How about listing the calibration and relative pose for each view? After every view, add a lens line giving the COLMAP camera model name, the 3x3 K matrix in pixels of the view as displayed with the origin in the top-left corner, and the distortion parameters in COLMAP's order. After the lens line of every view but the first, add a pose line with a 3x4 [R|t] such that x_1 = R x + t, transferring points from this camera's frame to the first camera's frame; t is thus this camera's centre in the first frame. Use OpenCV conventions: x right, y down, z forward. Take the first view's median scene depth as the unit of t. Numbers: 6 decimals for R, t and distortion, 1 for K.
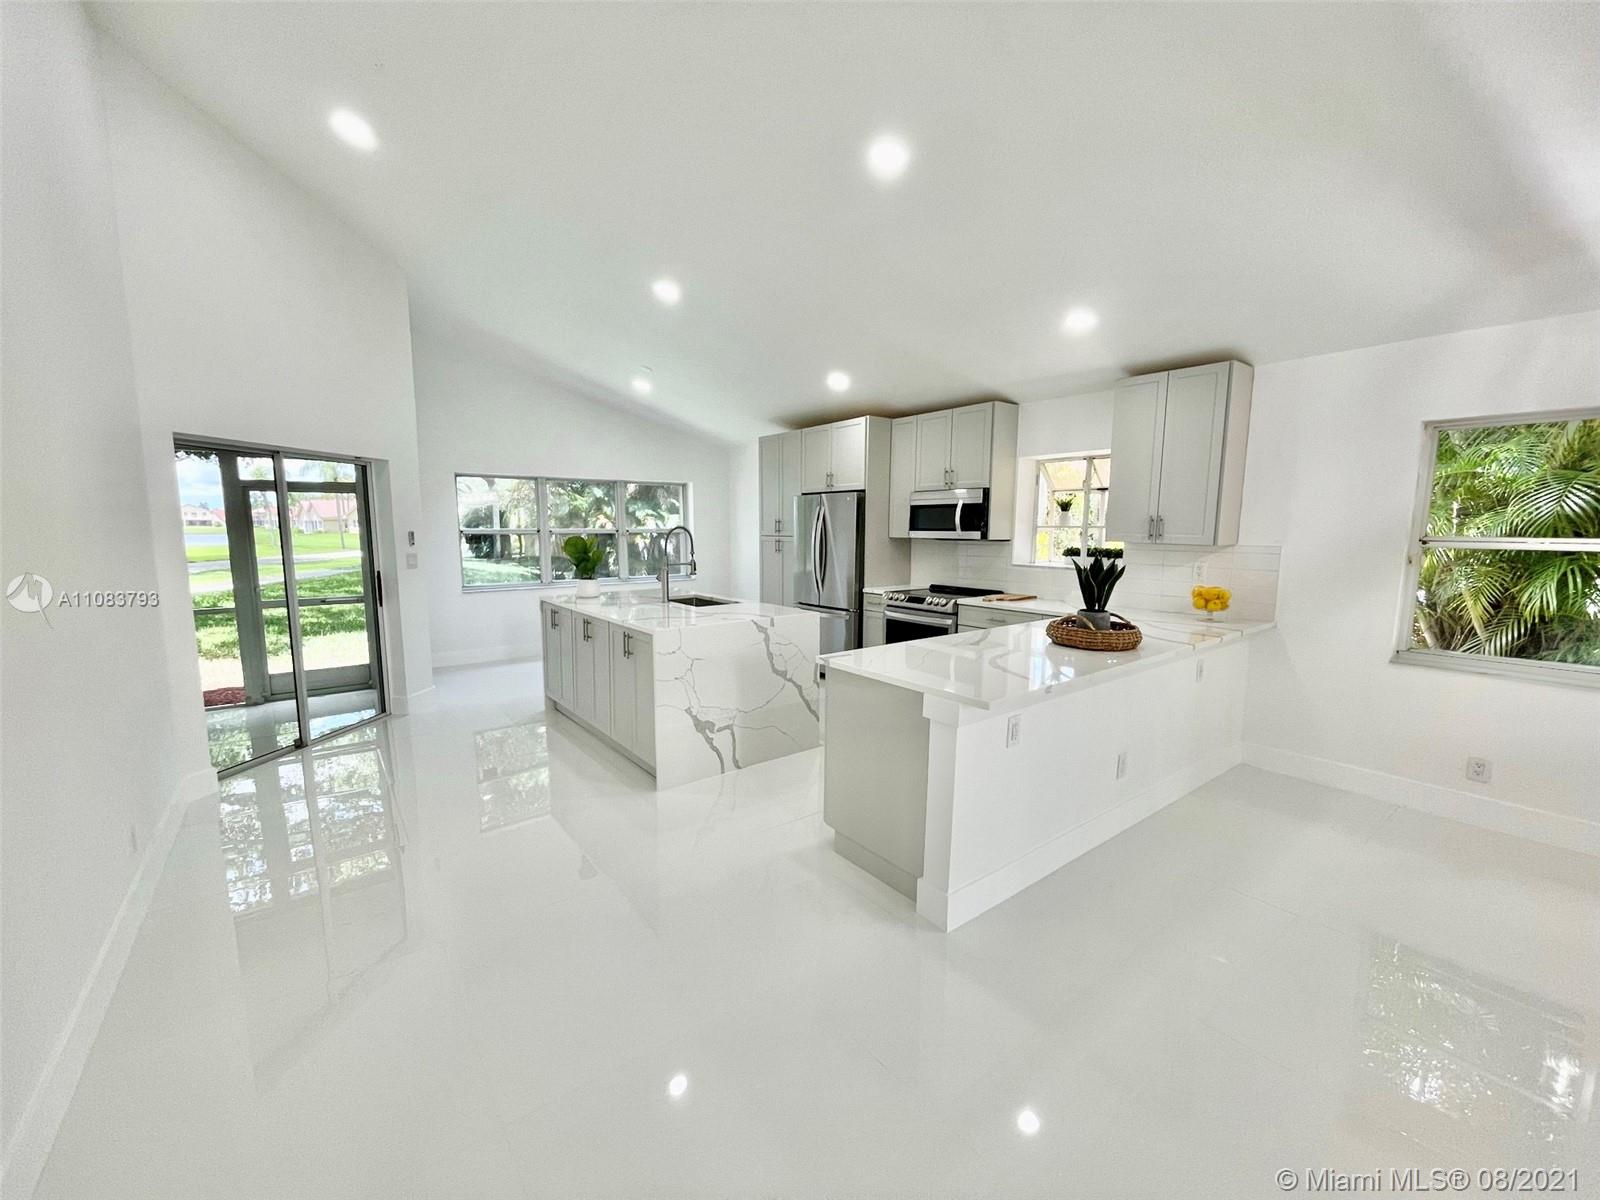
lens RADIAL K [[646.8, 0, 800.0], [0, 646.8, 600.0], [0, 0, 1]] dist [-0.003659, -0.000231]
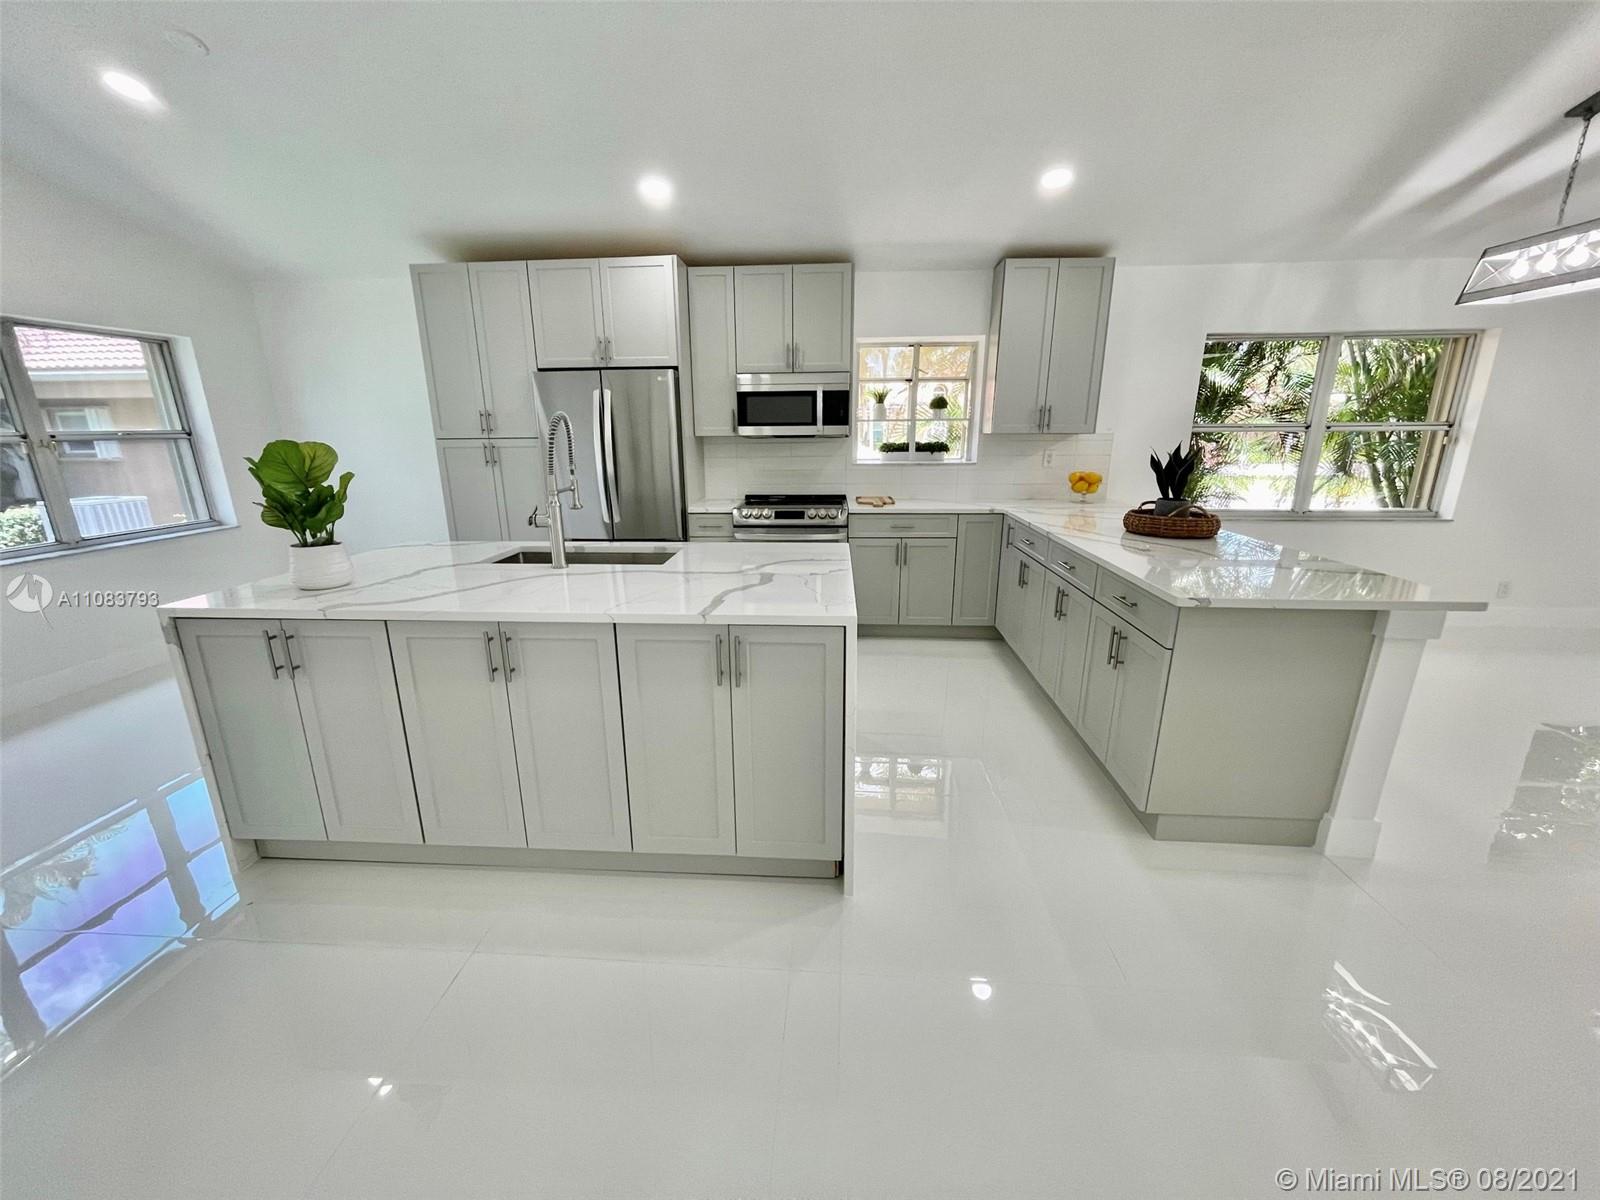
lens RADIAL K [[651.3, 0, 800.0], [0, 651.3, 600.0], [0, 0, 1]] dist [0.002411, 0.000004]
pose [[0.663917, -0.198388, 0.721011, -0.412227], [0.094246, 0.978678, 0.182503, -0.042413], [-0.741844, -0.053215, 0.668458, 0.450678]]
